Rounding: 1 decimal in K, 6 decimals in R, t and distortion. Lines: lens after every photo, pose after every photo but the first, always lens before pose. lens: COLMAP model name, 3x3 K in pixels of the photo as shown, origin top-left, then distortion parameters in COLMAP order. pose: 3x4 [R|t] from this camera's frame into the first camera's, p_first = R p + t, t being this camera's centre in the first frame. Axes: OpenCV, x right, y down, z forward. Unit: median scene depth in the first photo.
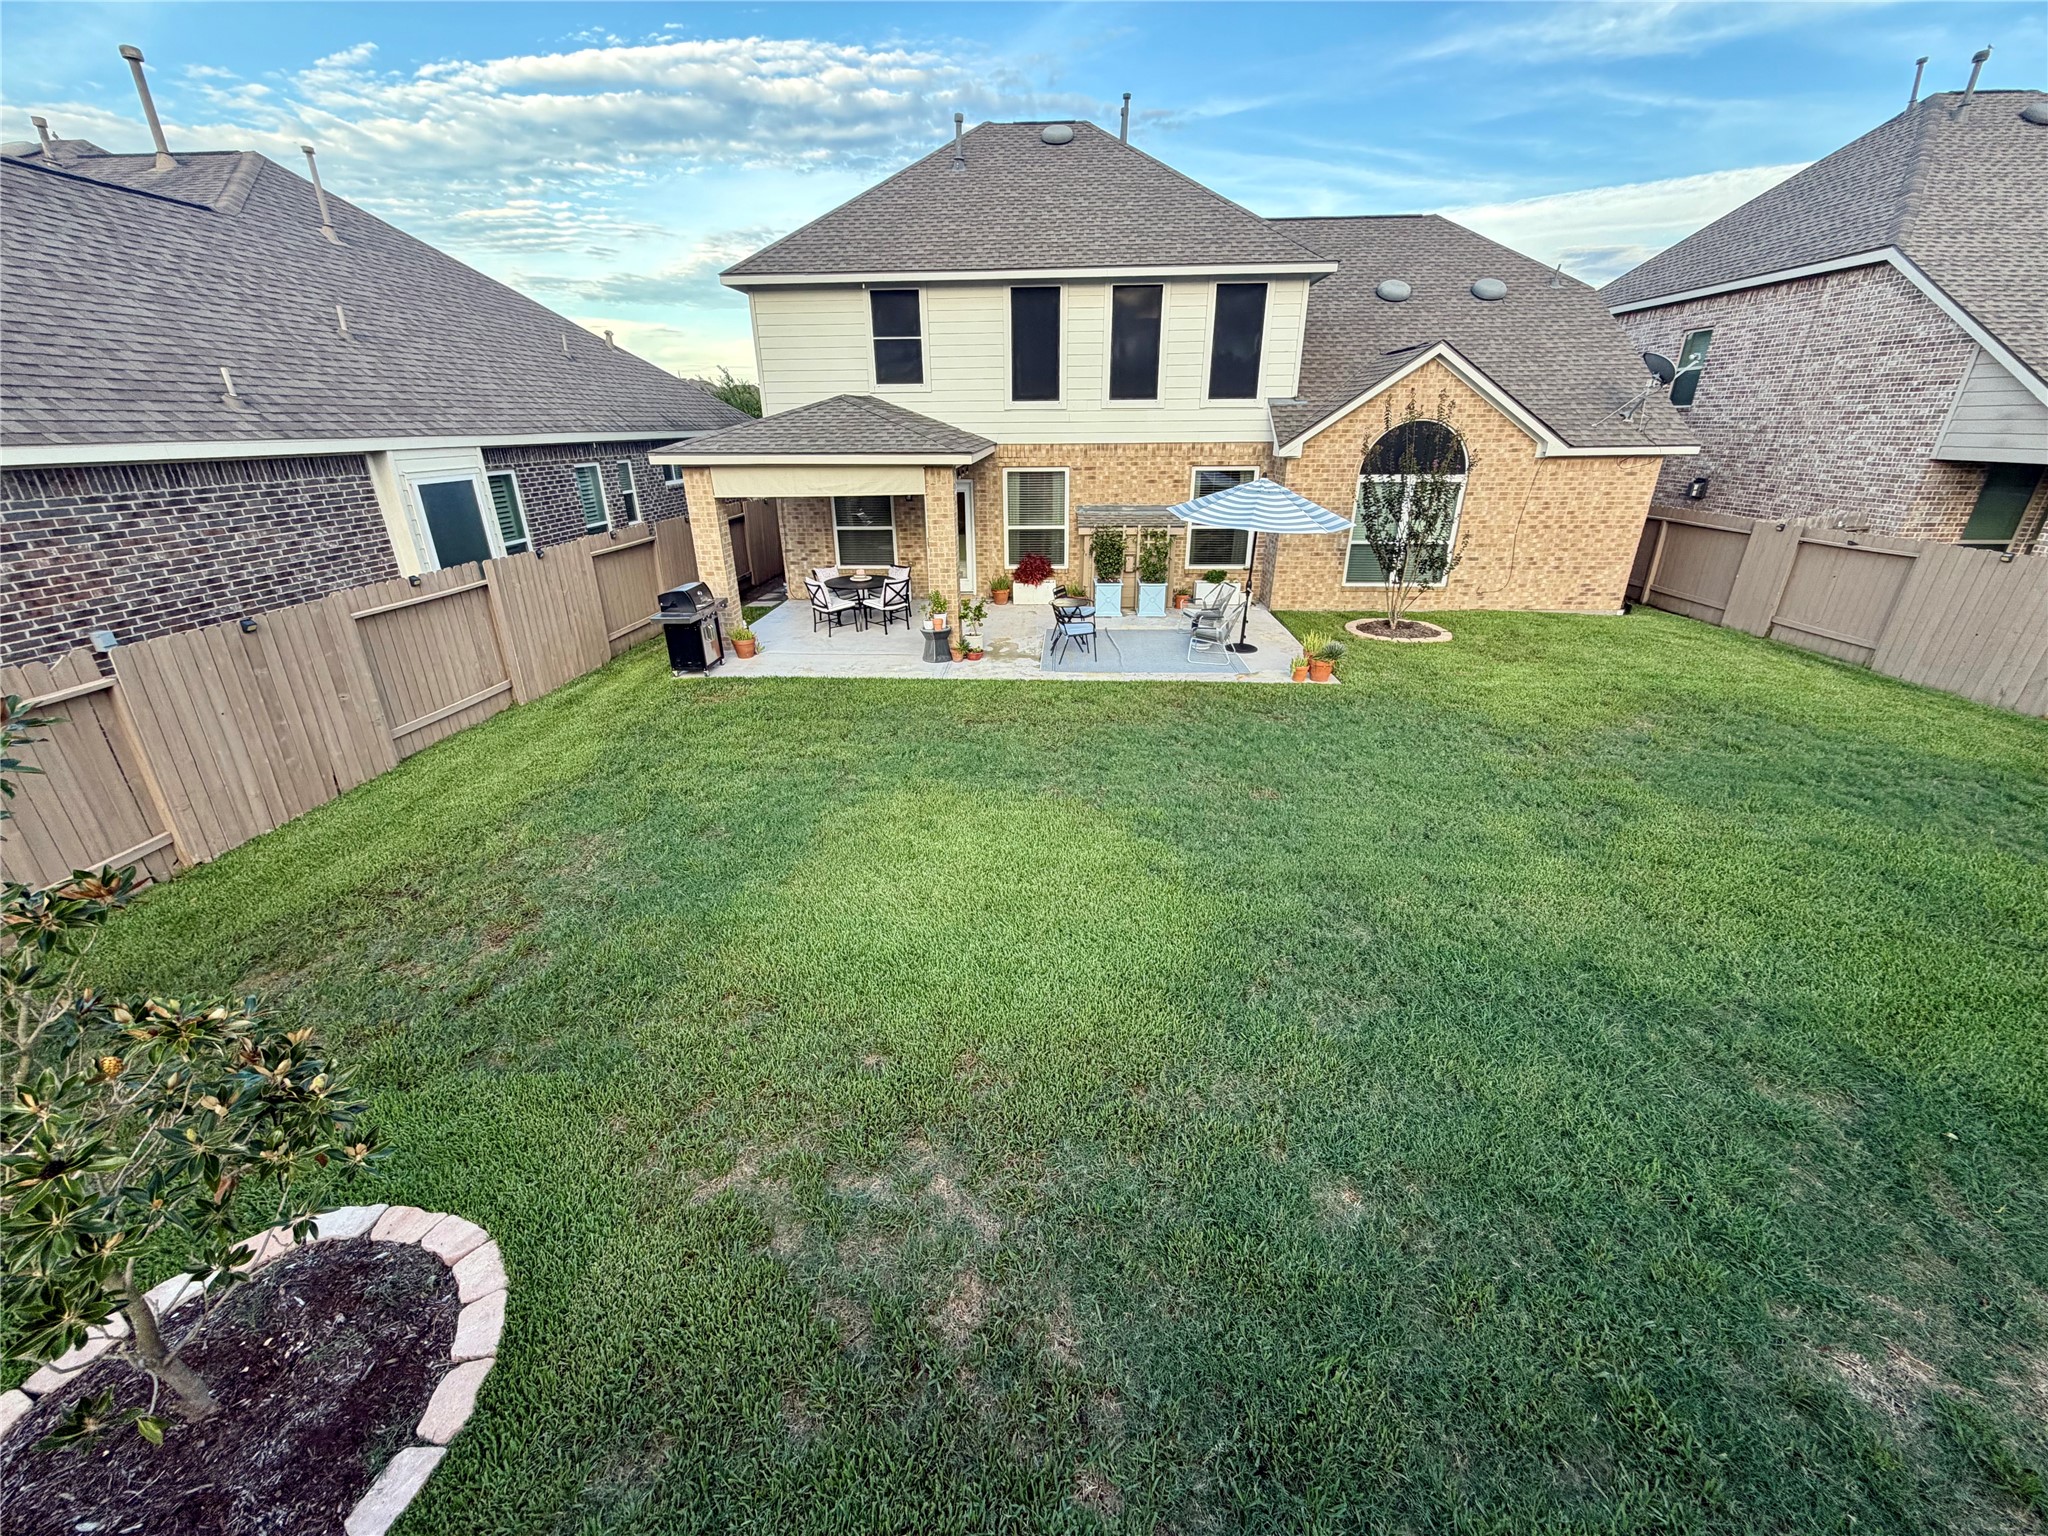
lens RADIAL K [[812.6, 0, 1020.1], [0, 812.6, 772.5], [0, 0, 1]] dist [-0.002768, 0.001486]
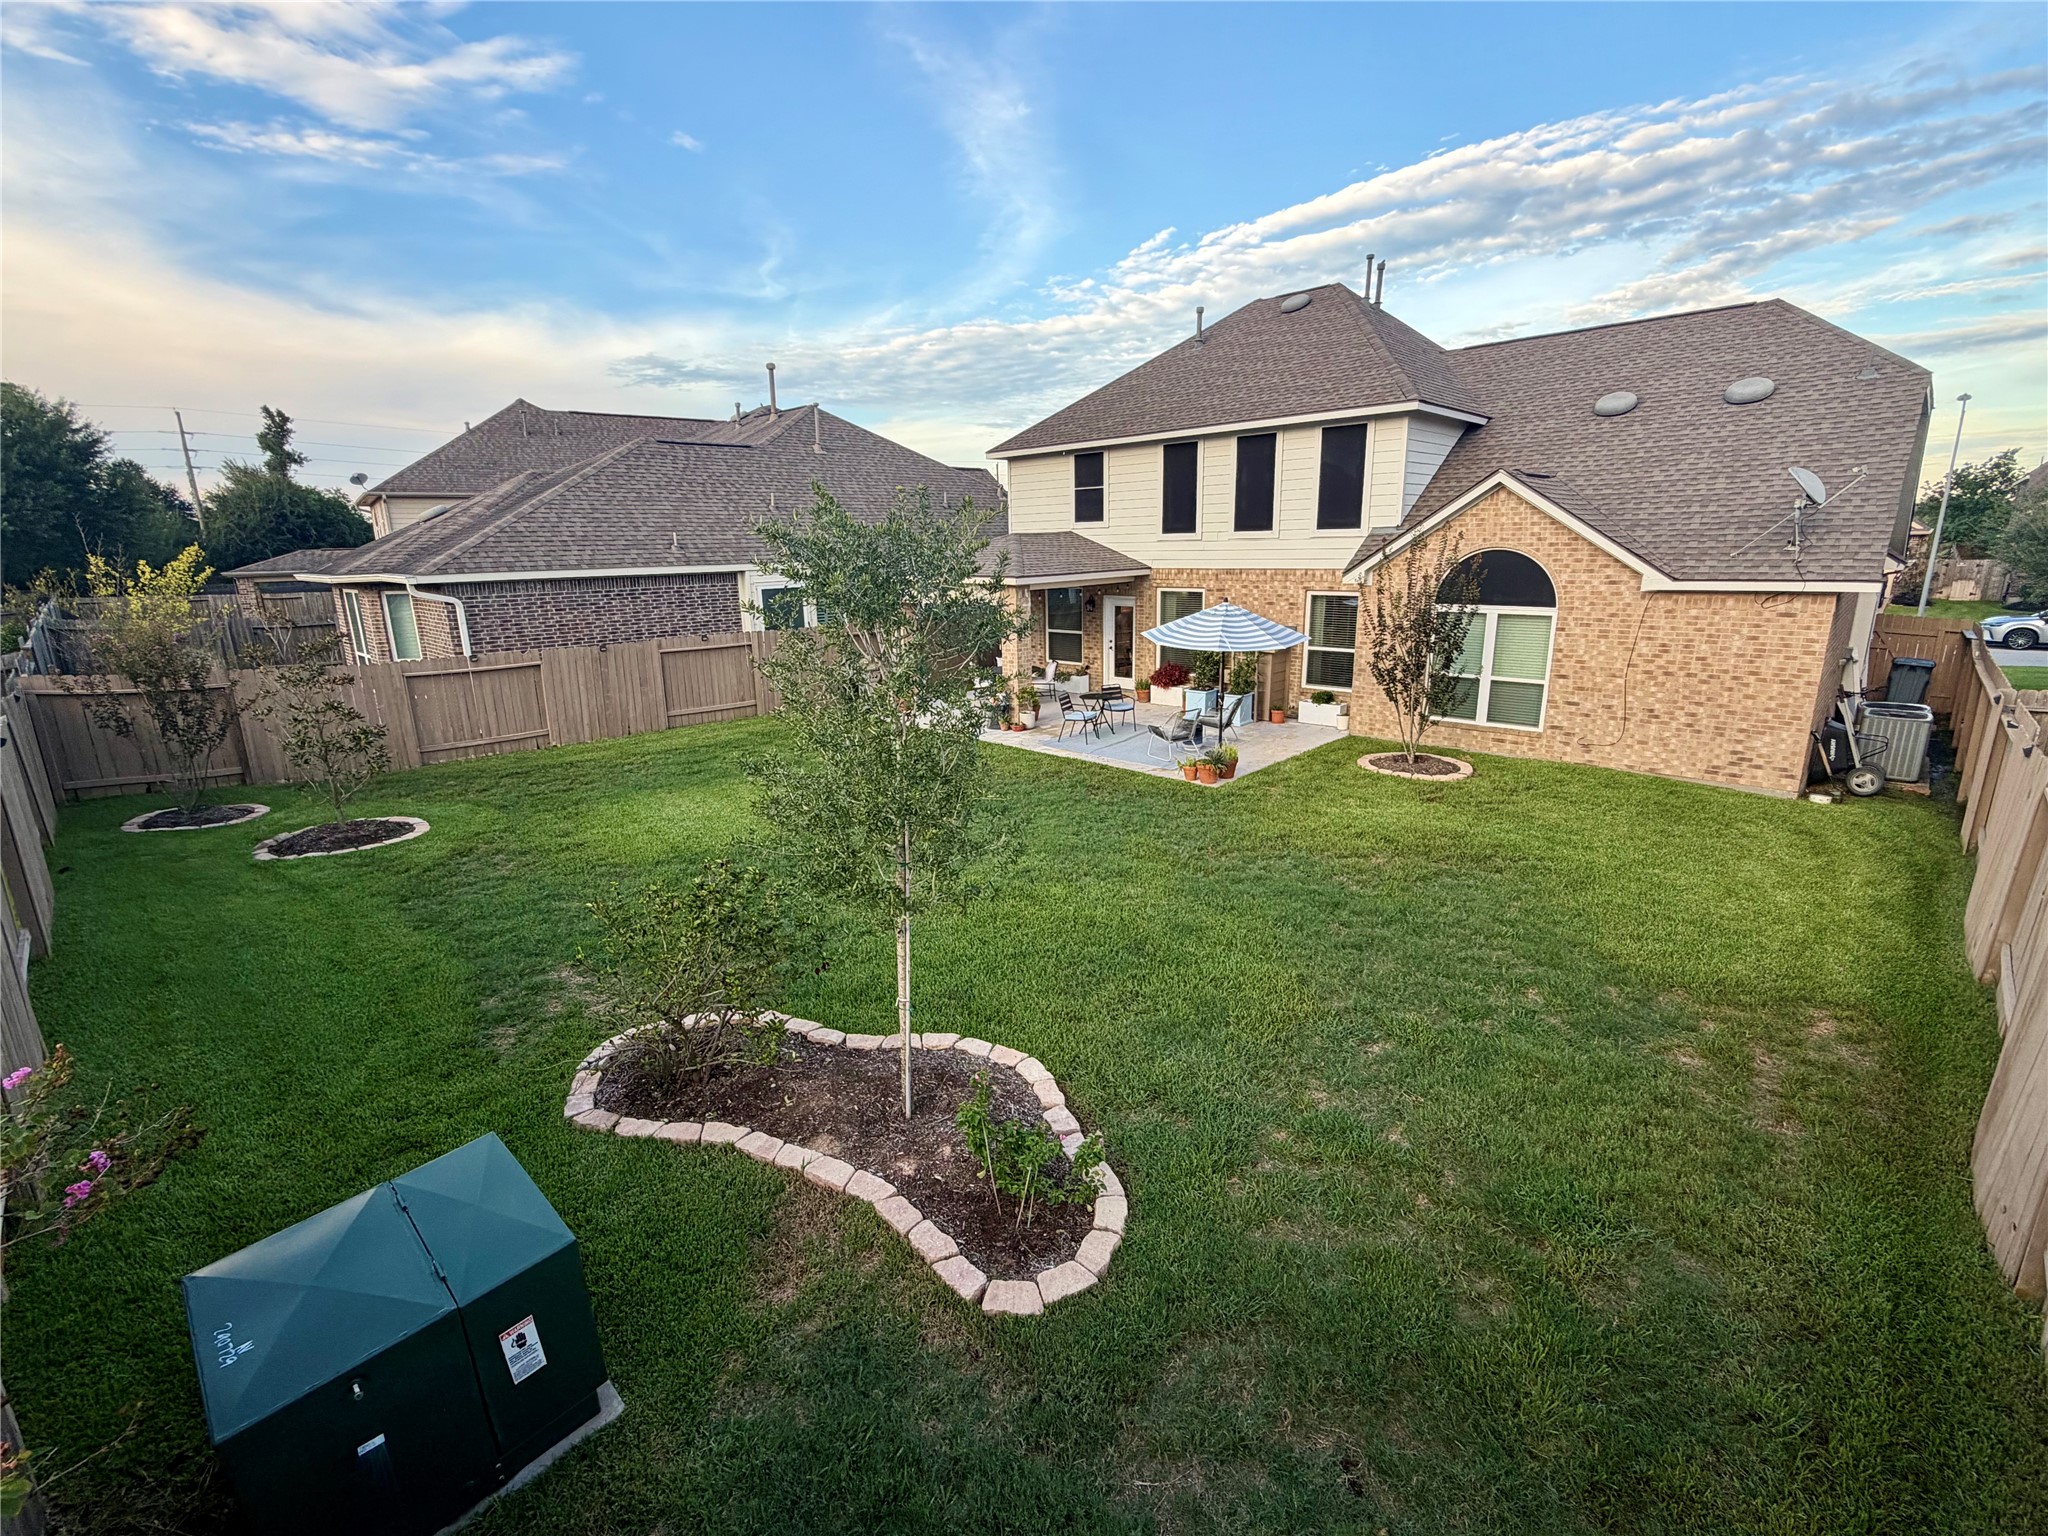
lens RADIAL K [[920.6, 0, 1017.2], [0, 920.6, 777.8], [0, 0, 1]] dist [0.003141, -0.000435]
pose [[0.749724, 0.157166, -0.642816, 0.767580], [-0.248100, 0.967291, -0.052863, 0.007309], [0.613482, 0.199115, 0.764194, -0.079303]]
